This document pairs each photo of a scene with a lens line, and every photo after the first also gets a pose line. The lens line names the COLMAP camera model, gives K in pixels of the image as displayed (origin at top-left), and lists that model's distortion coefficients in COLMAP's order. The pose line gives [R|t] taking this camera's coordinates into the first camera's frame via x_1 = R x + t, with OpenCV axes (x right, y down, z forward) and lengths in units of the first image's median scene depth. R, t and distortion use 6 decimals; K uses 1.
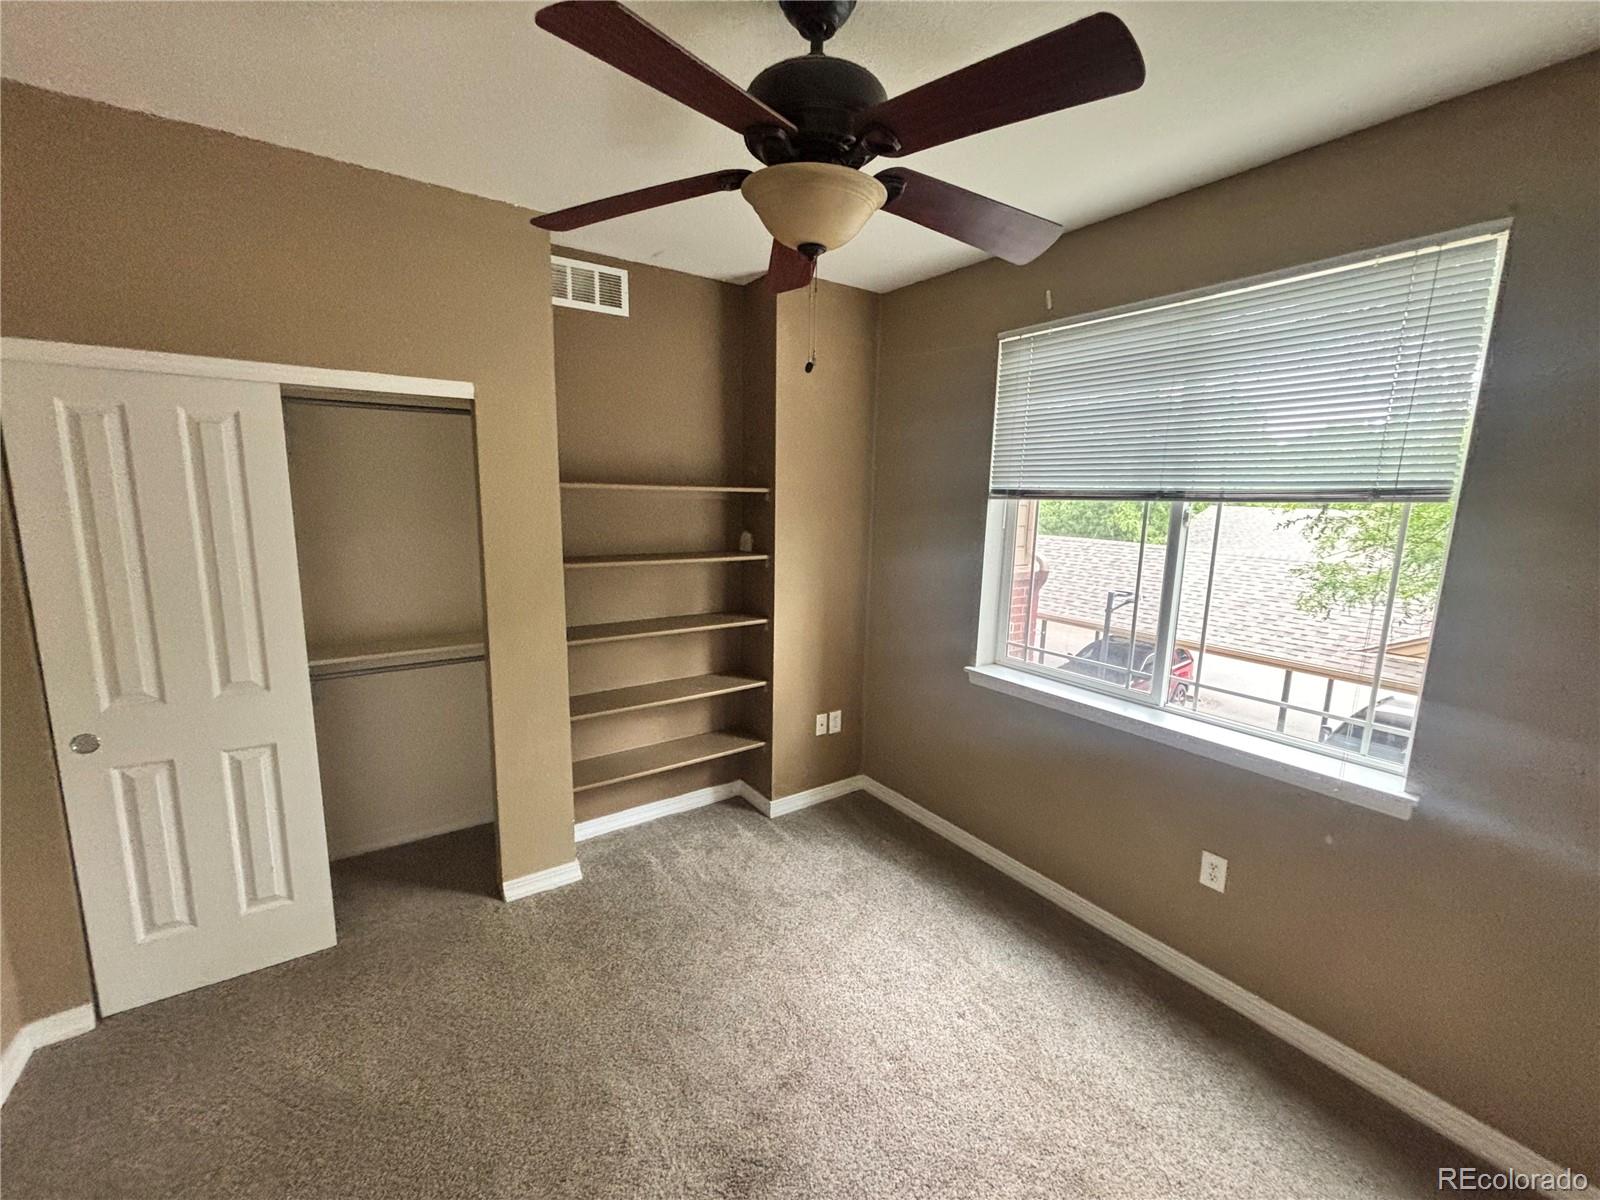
lens RADIAL K [[651.0, 0, 803.3], [0, 651.0, 599.7], [0, 0, 1]] dist [-0.008058, 0.000044]
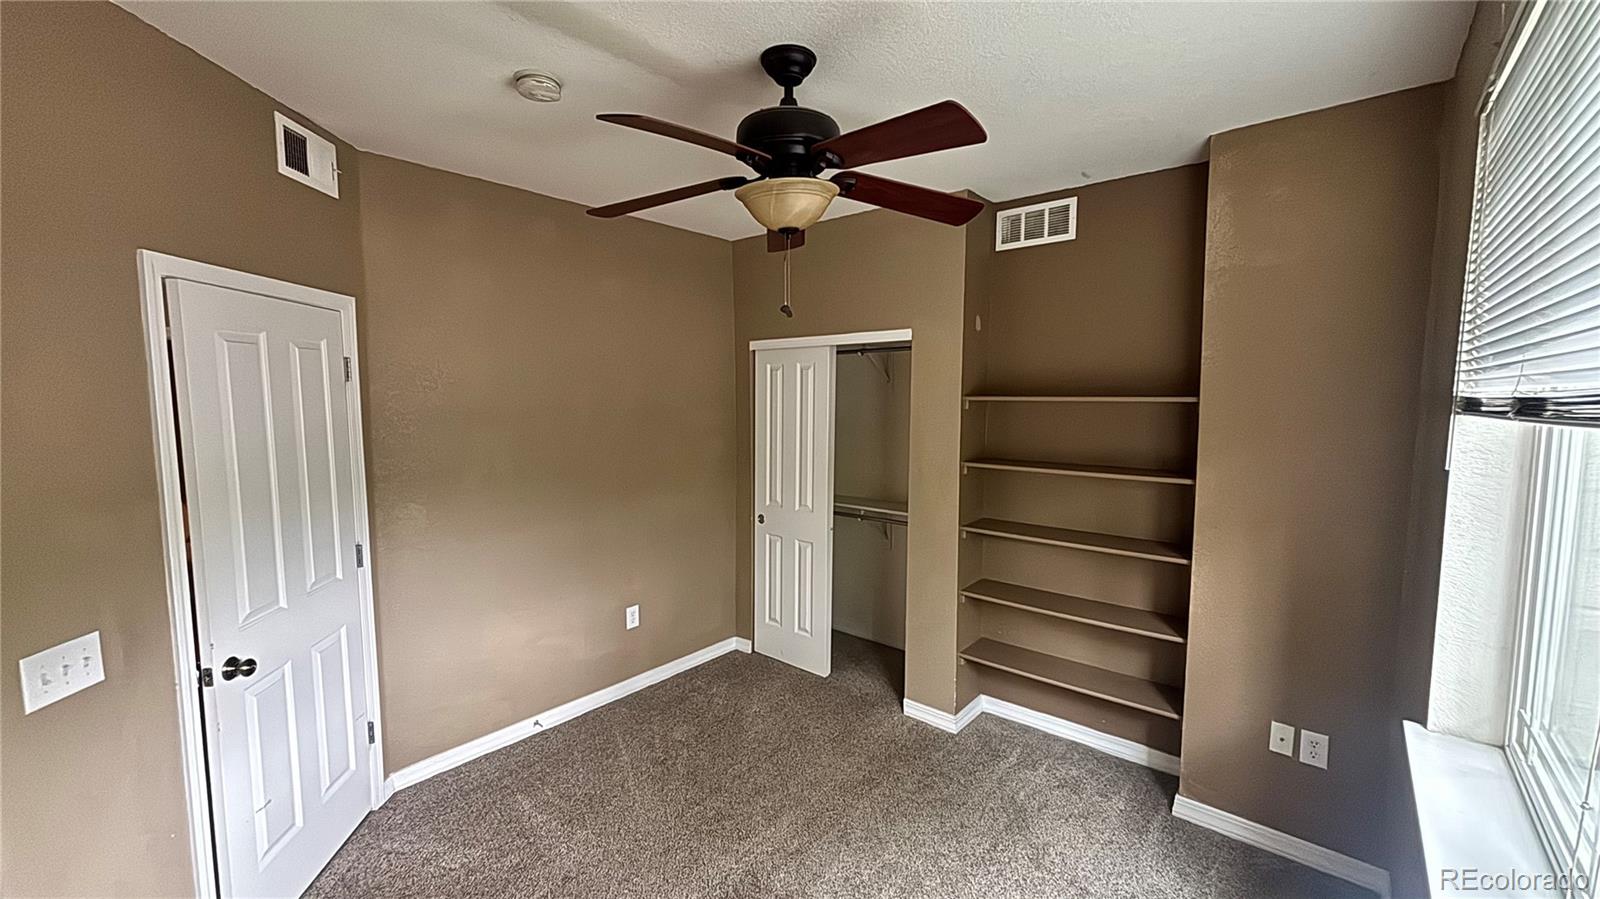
lens RADIAL K [[649.6, 0, 801.0], [0, 649.6, 449.3], [0, 0, 1]] dist [0.009738, -0.000045]
pose [[0.243959, 0.068321, -0.967376, 0.700714], [-0.155679, 0.987338, 0.030471, -0.066010], [0.957208, 0.143166, 0.251506, 0.378099]]
